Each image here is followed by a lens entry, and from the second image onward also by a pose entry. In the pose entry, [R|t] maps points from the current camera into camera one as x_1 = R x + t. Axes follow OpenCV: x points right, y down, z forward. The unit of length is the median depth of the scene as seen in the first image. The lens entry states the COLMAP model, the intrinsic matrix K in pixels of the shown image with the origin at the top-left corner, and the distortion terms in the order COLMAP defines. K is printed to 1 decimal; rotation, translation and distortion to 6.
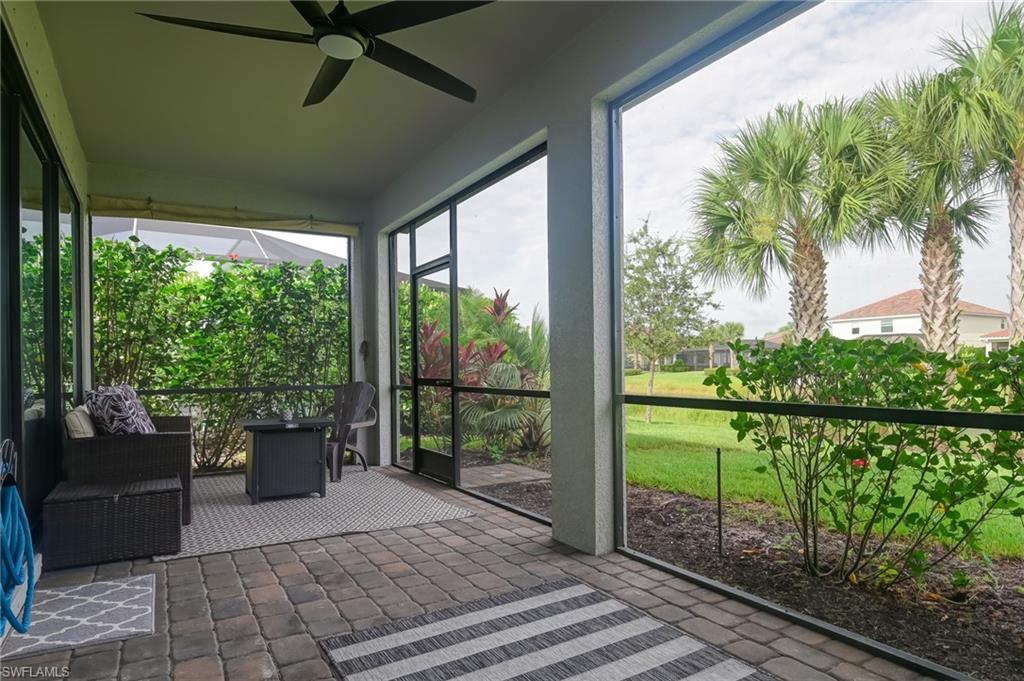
lens RADIAL K [[545.4, 0, 511.4], [0, 545.4, 366.9], [0, 0, 1]] dist [-0.003018, -0.002127]
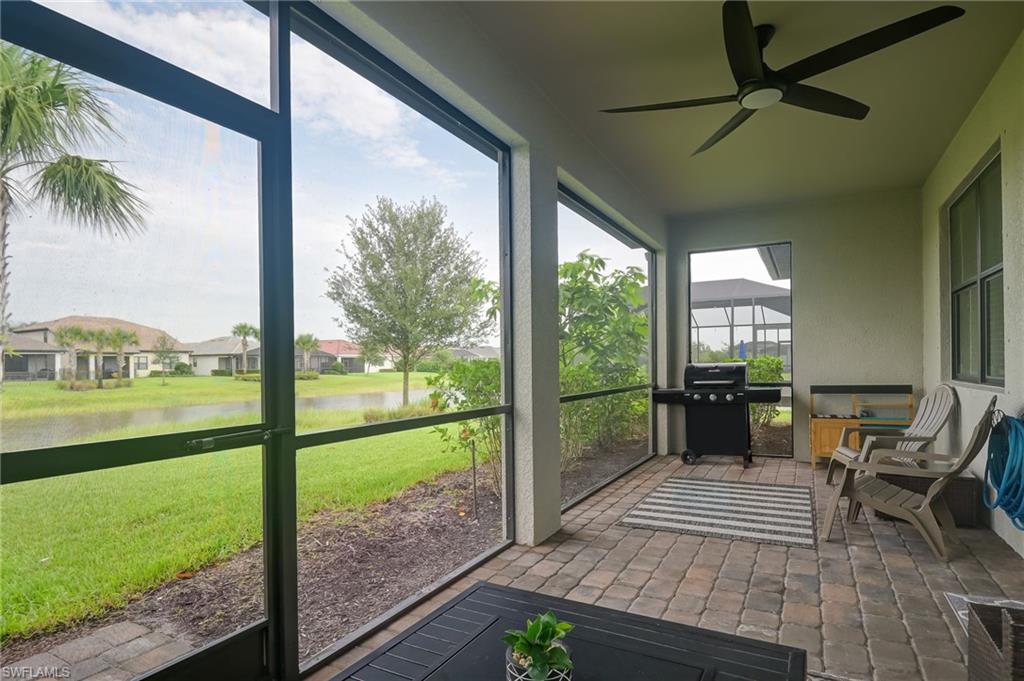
lens RADIAL K [[545.4, 0, 511.4], [0, 545.4, 366.9], [0, 0, 1]] dist [-0.003018, -0.002127]
pose [[-0.485152, 0.012272, 0.874344, -1.065910], [0.020759, 0.999781, -0.002514, -0.021643], [-0.874184, 0.016931, -0.485300, 2.058157]]
